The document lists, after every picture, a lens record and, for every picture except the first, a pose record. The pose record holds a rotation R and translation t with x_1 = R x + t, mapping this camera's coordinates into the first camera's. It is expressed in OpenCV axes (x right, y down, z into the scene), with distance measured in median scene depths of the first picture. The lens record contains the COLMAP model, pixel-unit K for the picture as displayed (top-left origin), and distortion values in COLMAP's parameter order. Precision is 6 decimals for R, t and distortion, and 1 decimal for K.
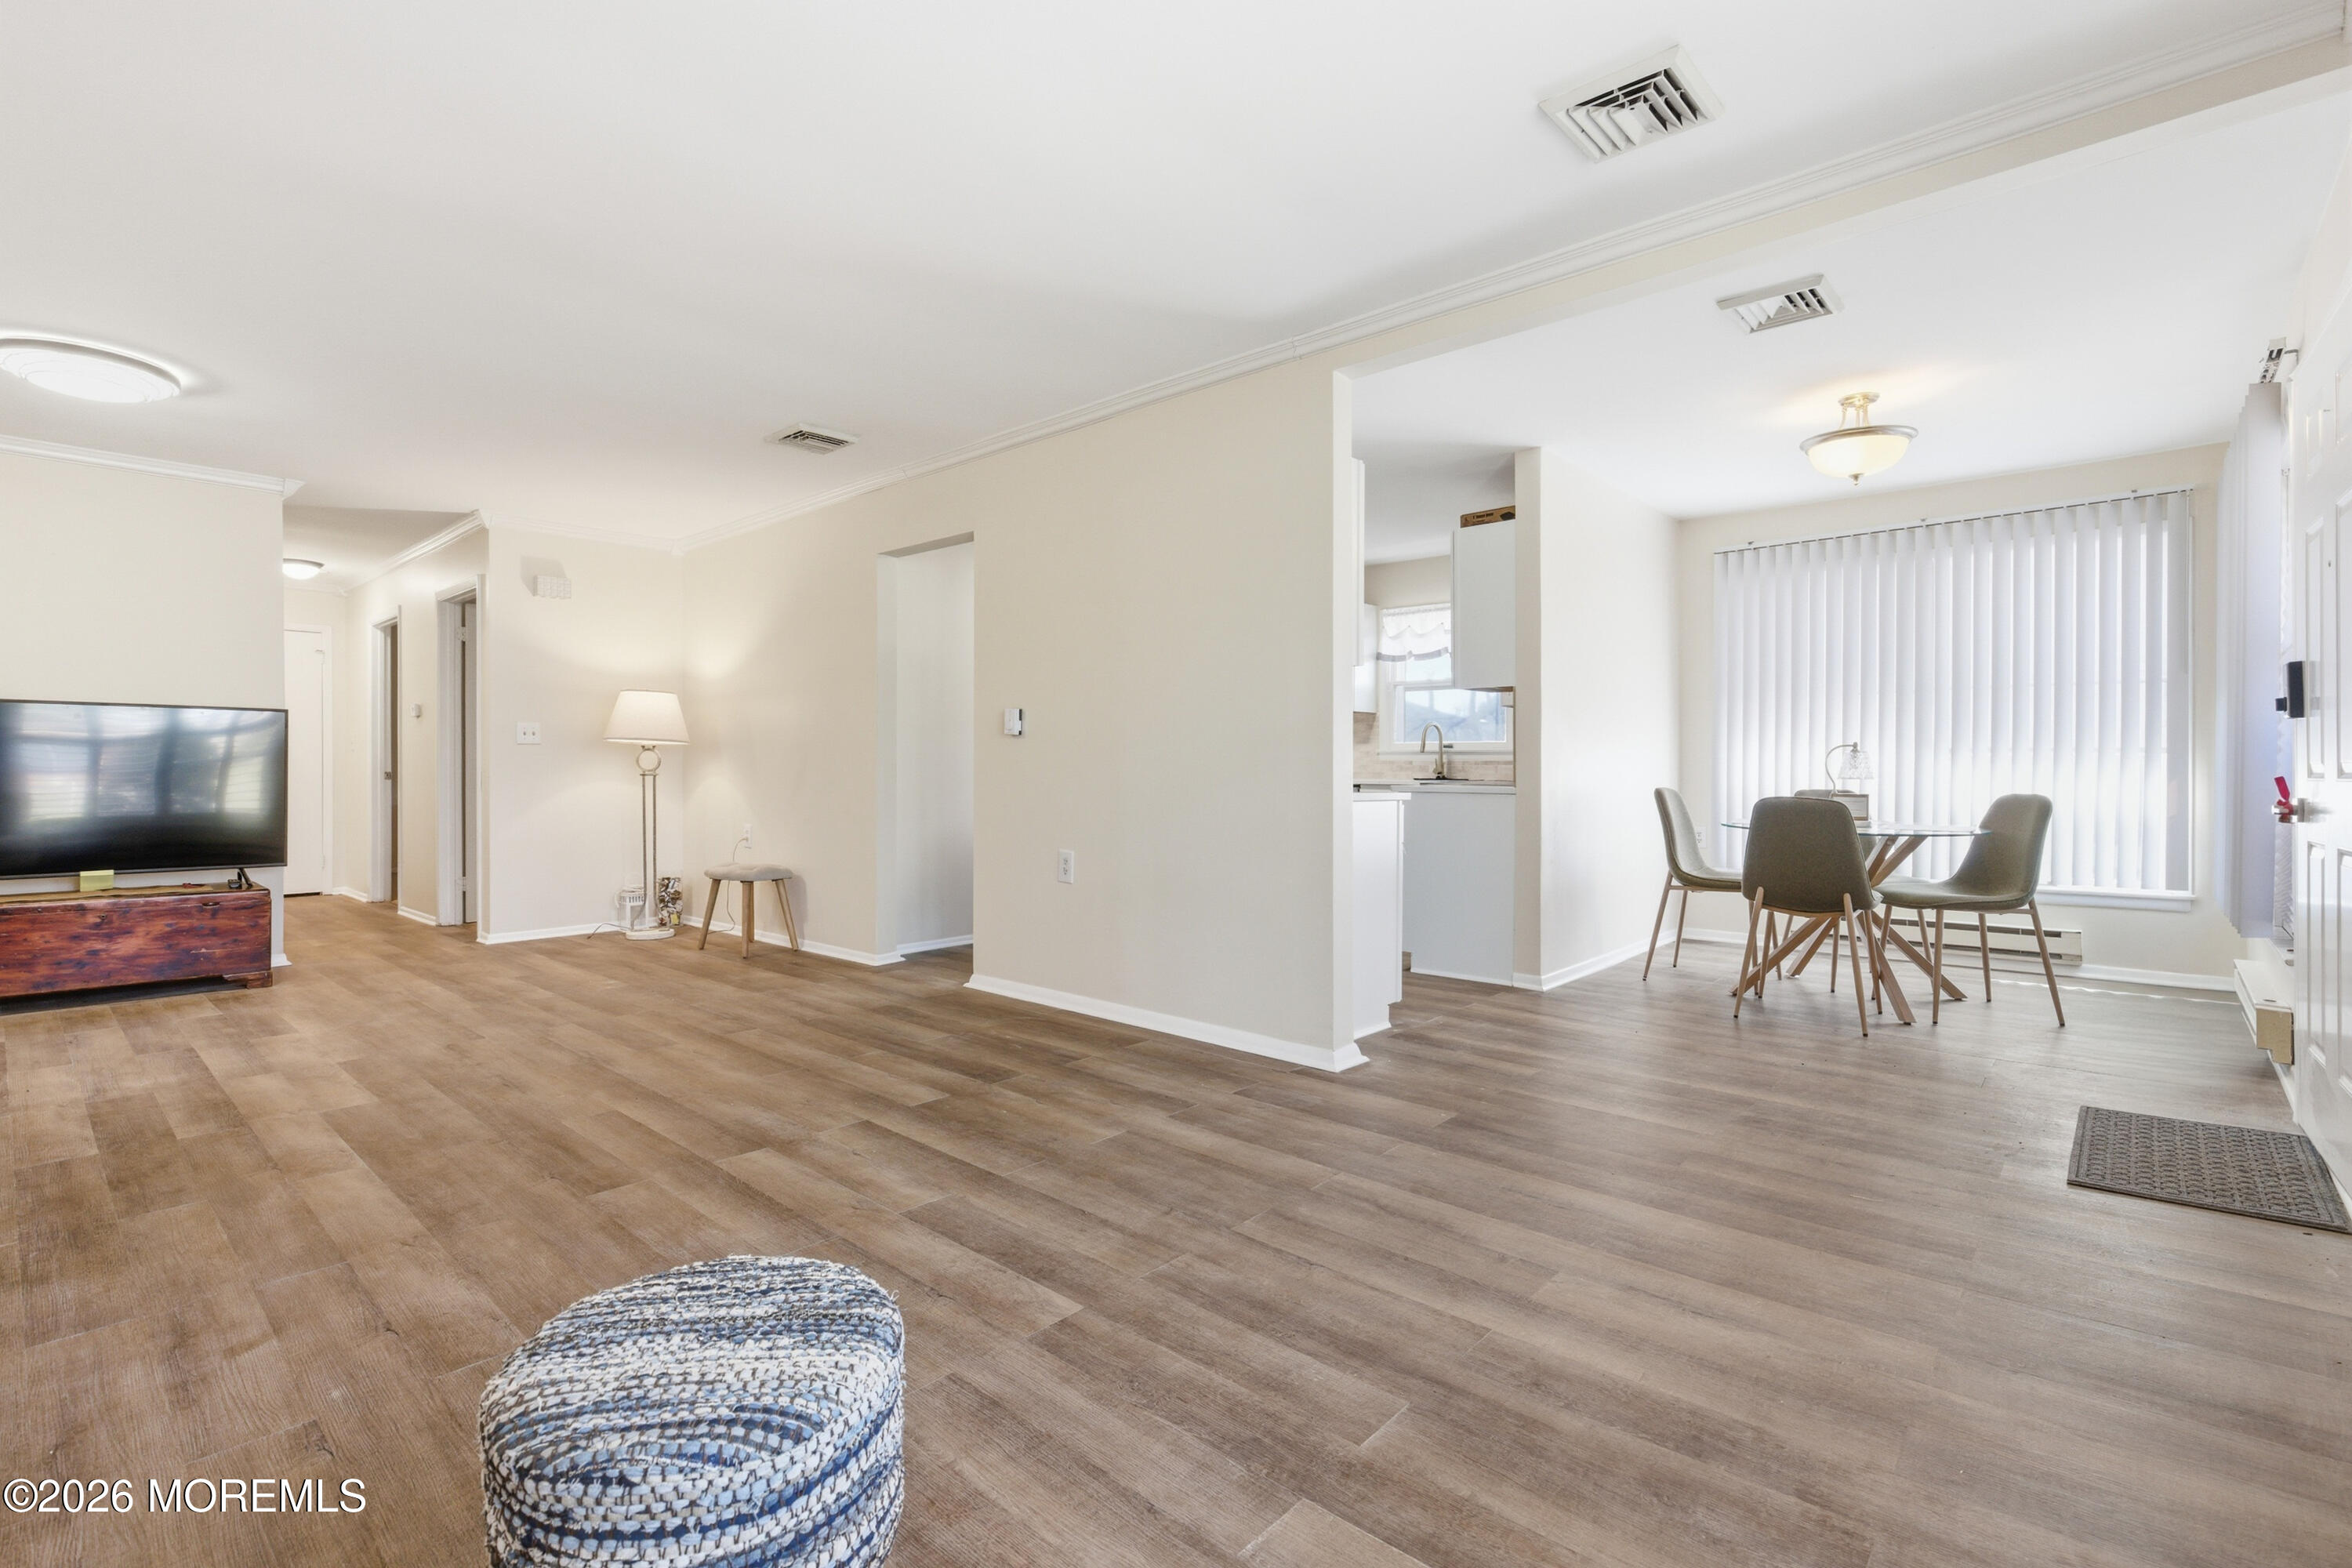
lens RADIAL K [[1071.7, 0, 1163.6], [0, 1071.7, 772.2], [0, 0, 1]] dist [0.010642, 0.000113]
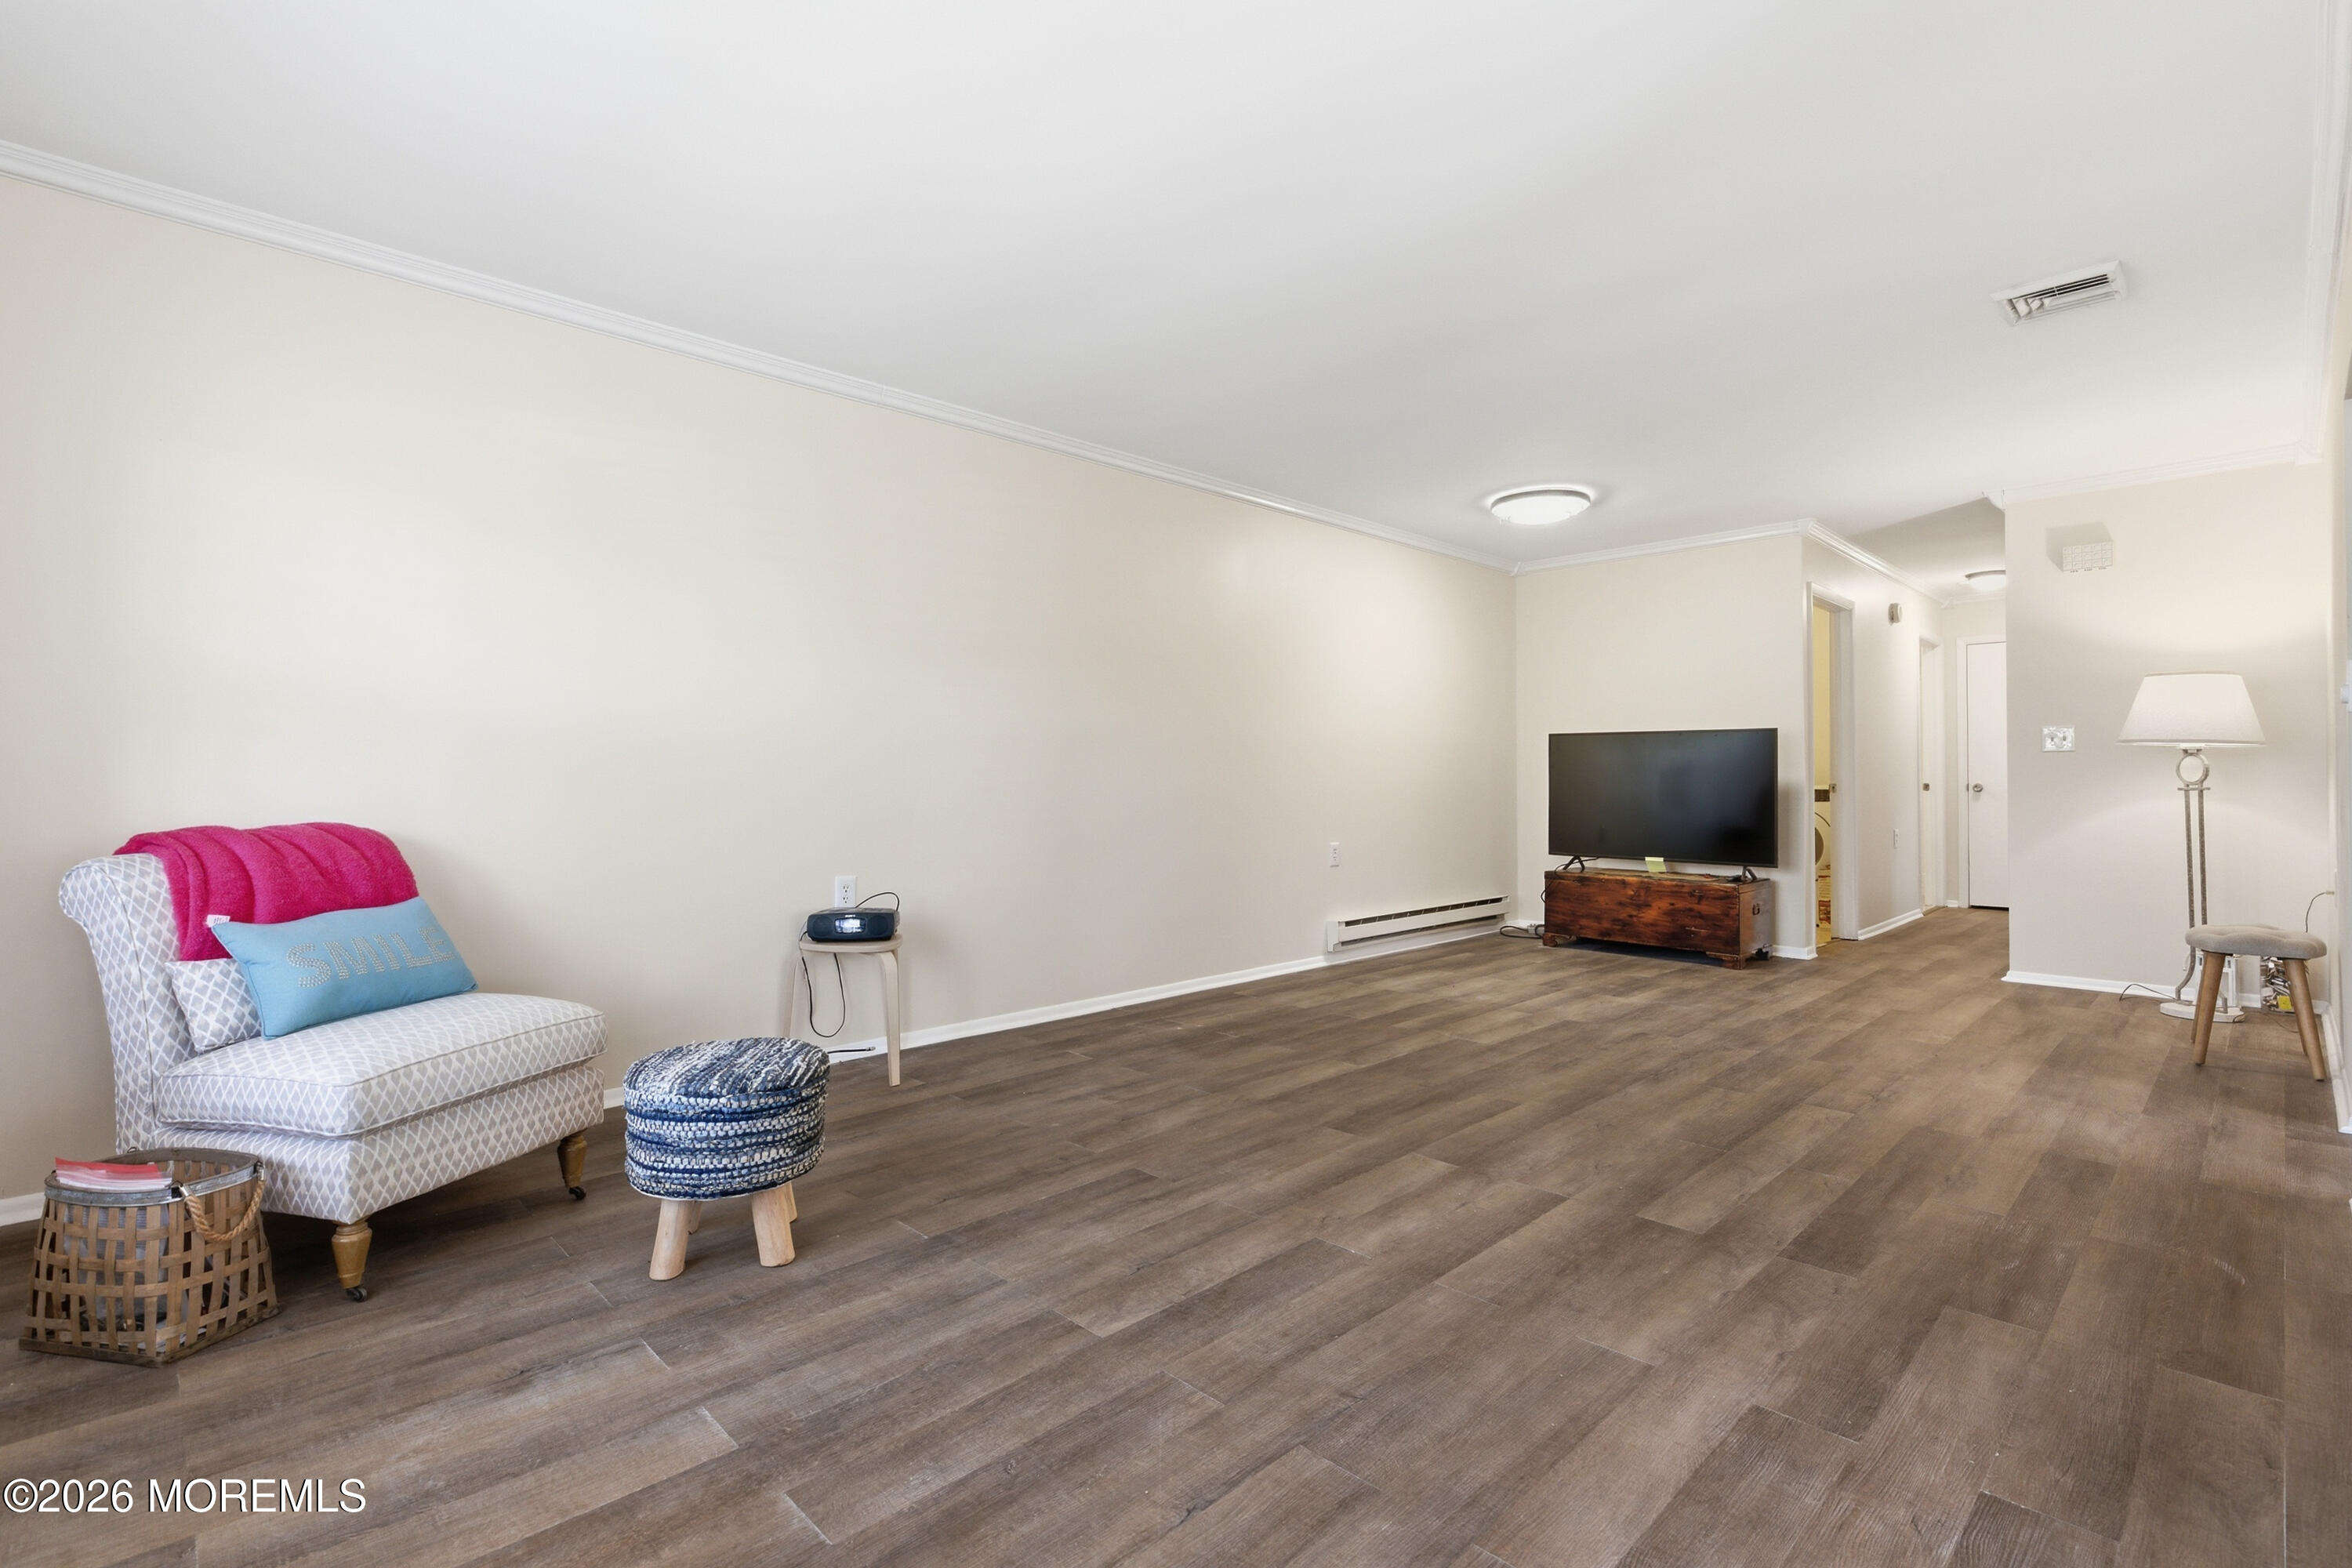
lens RADIAL K [[1071.7, 0, 1179.7], [0, 1071.7, 781.0], [0, 0, 1]] dist [0.010642, 0.000113]
pose [[-0.058210, -0.001572, -0.998303, 0.653924], [0.001141, 0.999998, -0.001641, -0.006663], [0.998304, -0.001234, -0.058208, 0.816954]]
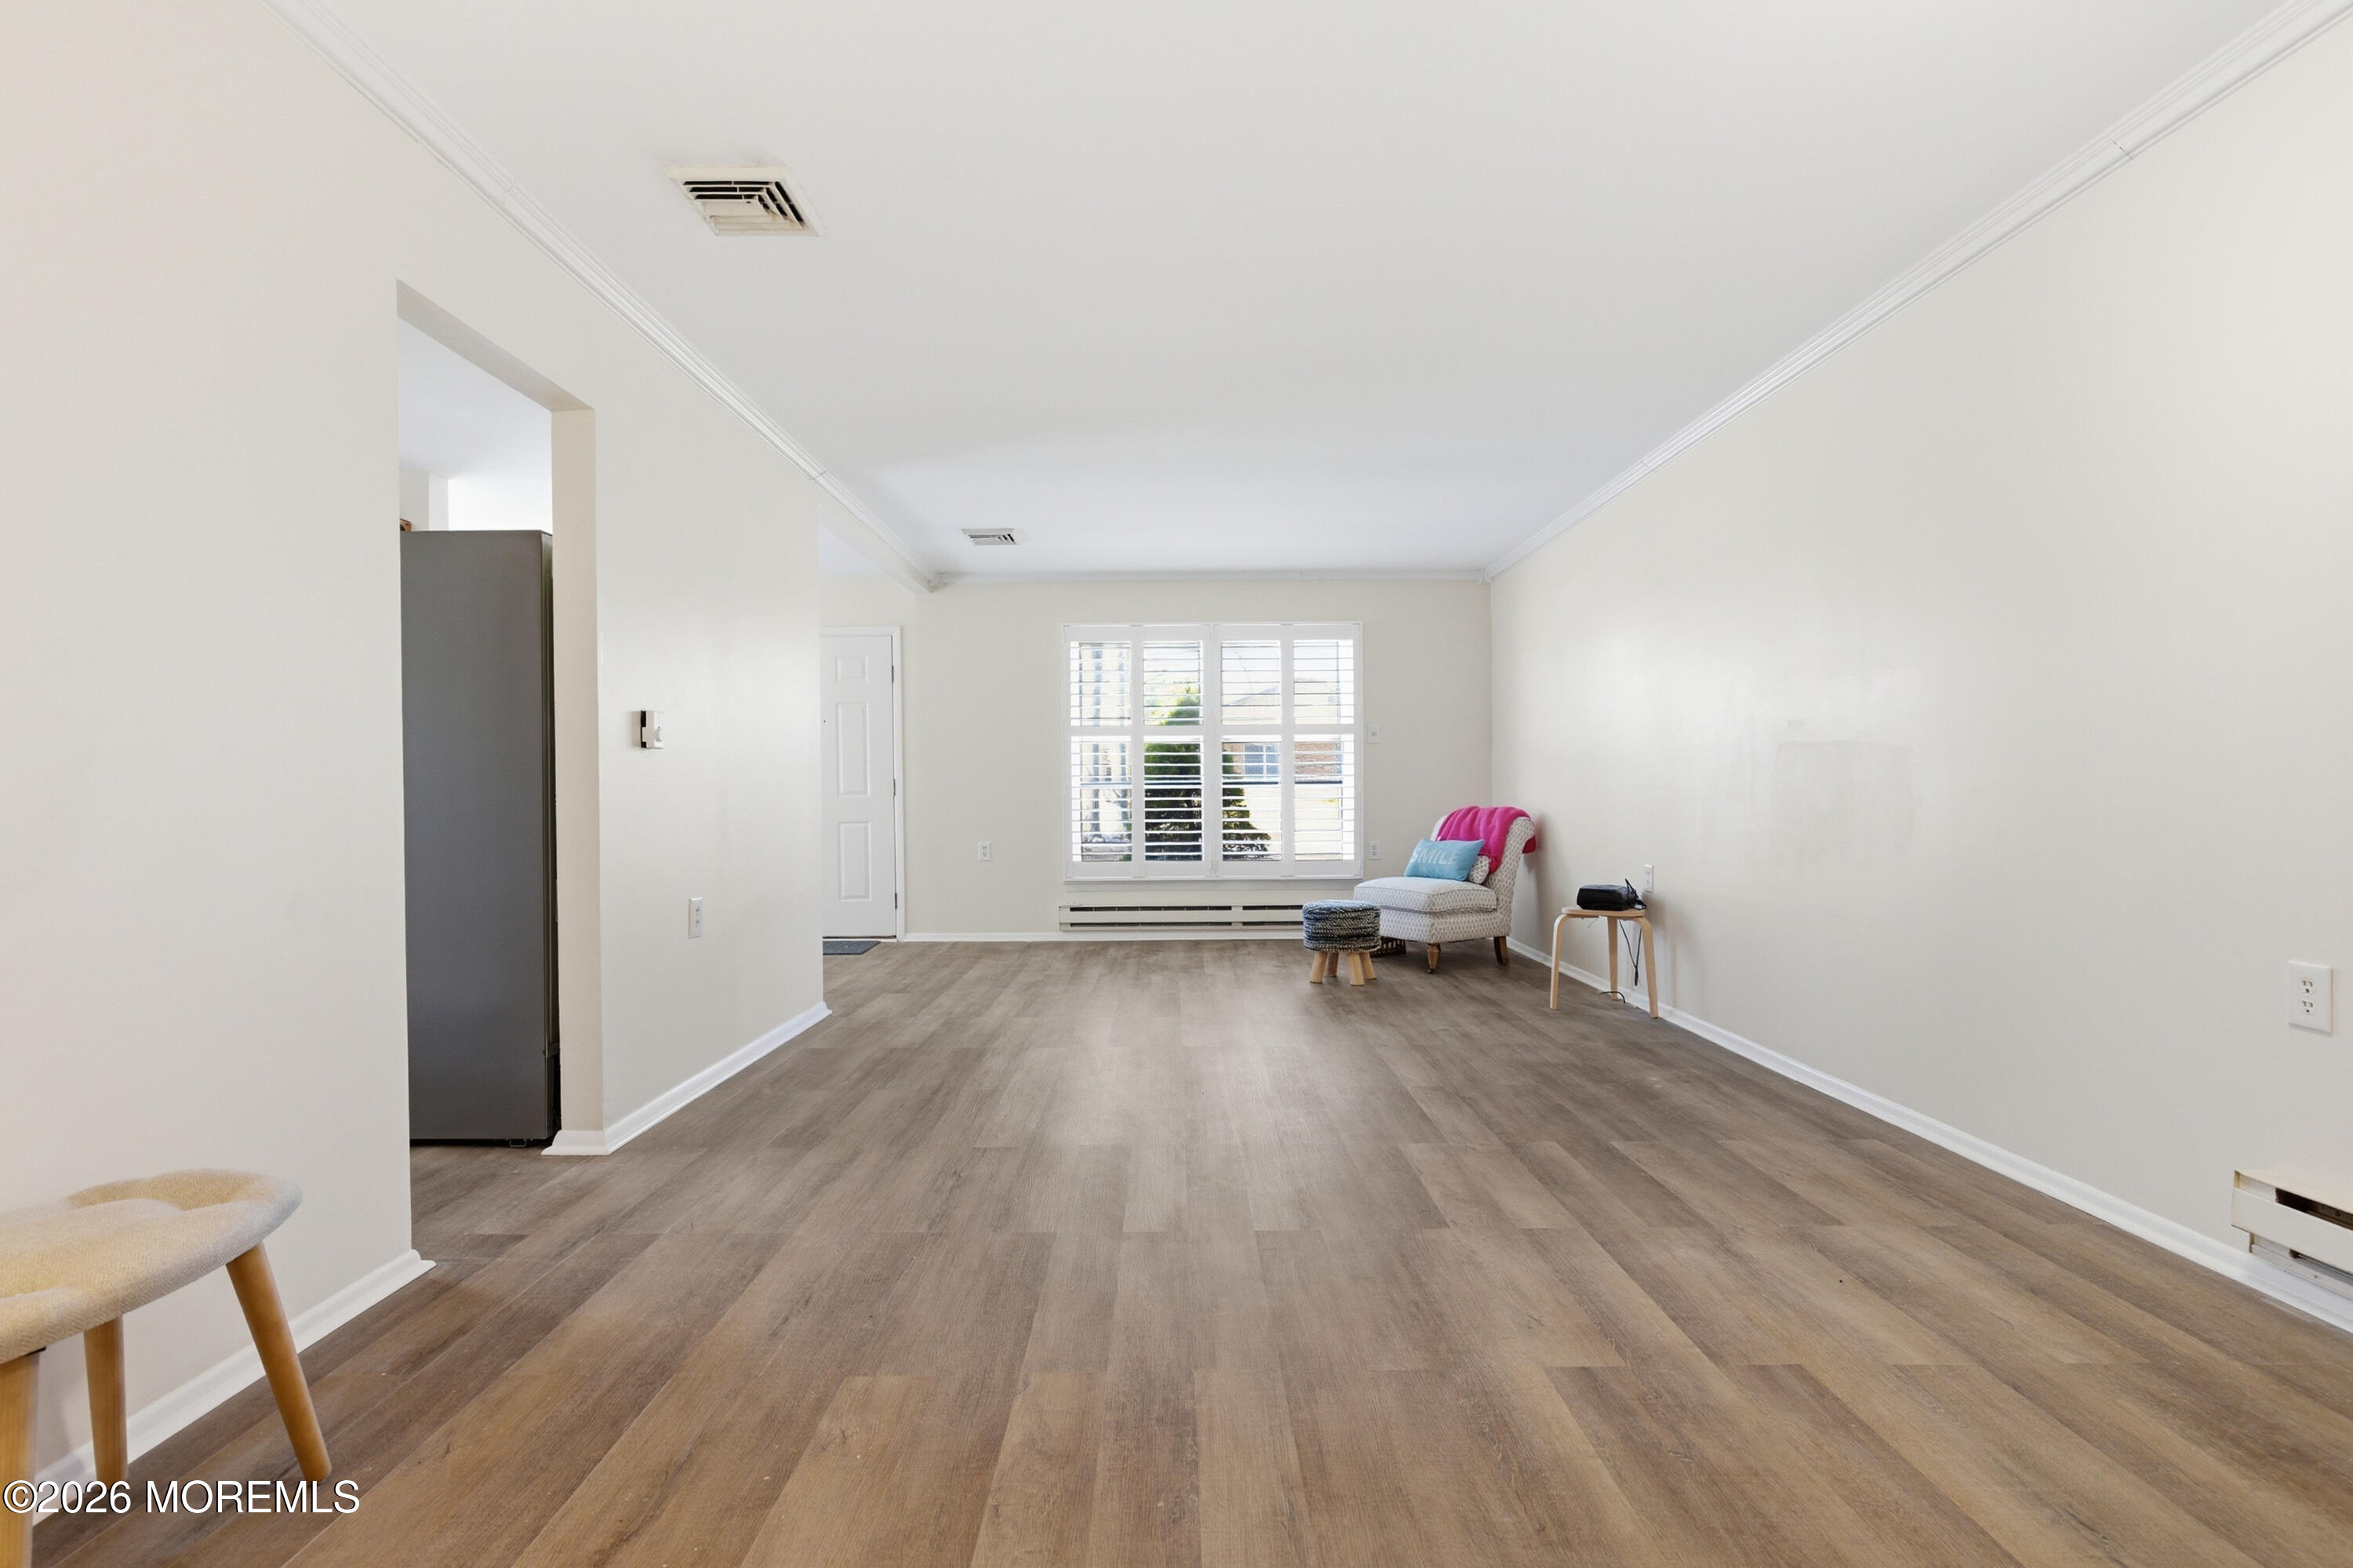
lens RADIAL K [[1072.2, 0, 1160.7], [0, 1072.2, 789.0], [0, 0, 1]] dist [0.010642, 0.000113]
pose [[-0.670572, 0.000205, 0.741844, -1.485213], [0.011905, 0.999874, 0.010485, -0.021535], [-0.741749, 0.015863, -0.670490, 2.059469]]
